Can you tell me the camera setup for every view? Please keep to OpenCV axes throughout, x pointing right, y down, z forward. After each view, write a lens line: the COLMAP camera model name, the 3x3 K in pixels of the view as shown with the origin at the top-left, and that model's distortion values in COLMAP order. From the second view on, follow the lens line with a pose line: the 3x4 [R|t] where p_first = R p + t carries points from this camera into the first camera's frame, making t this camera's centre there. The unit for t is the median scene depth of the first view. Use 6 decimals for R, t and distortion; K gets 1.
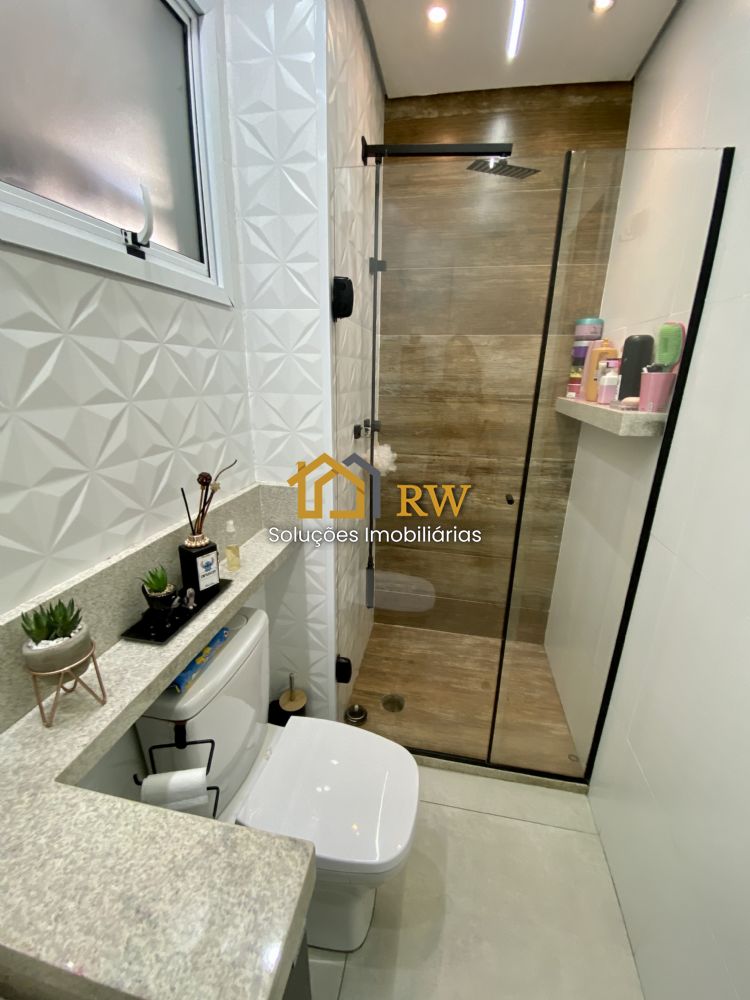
lens RADIAL K [[407.6, 0, 377.4], [0, 407.6, 502.2], [0, 0, 1]] dist [0.010835, -0.008763]
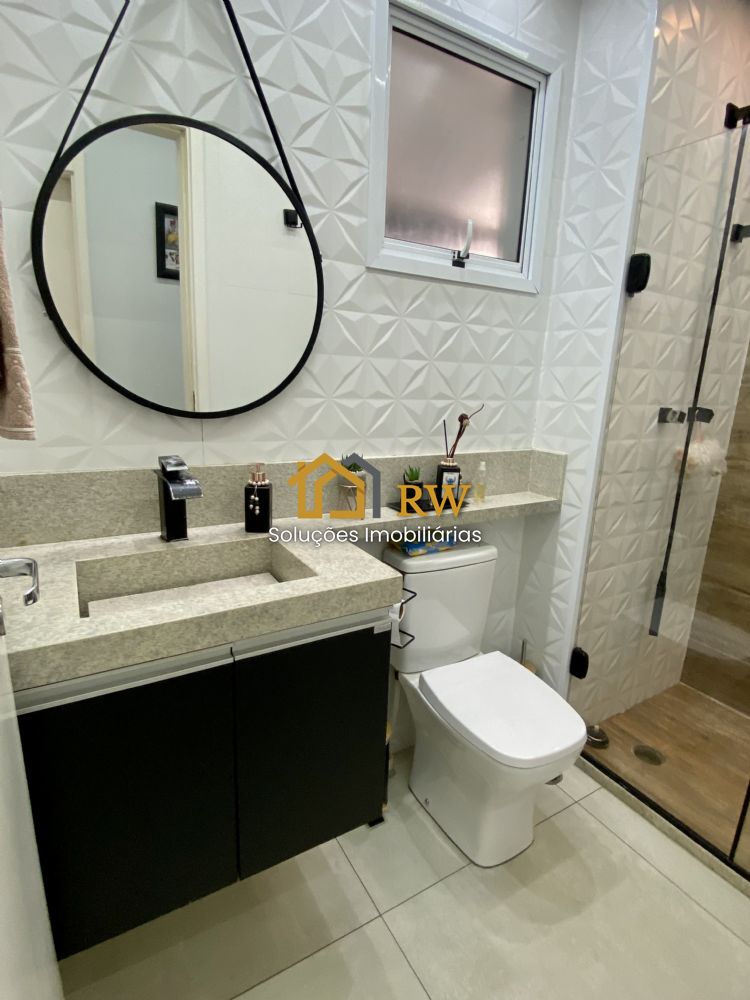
lens RADIAL K [[508.4, 0, 370.8], [0, 508.4, 499.0], [0, 0, 1]] dist [0.013959, -0.011371]
pose [[0.661380, 0.179457, -0.728266, 0.539790], [-0.248770, 0.968479, 0.012728, 0.213661], [0.707595, 0.172753, 0.685176, -0.275014]]
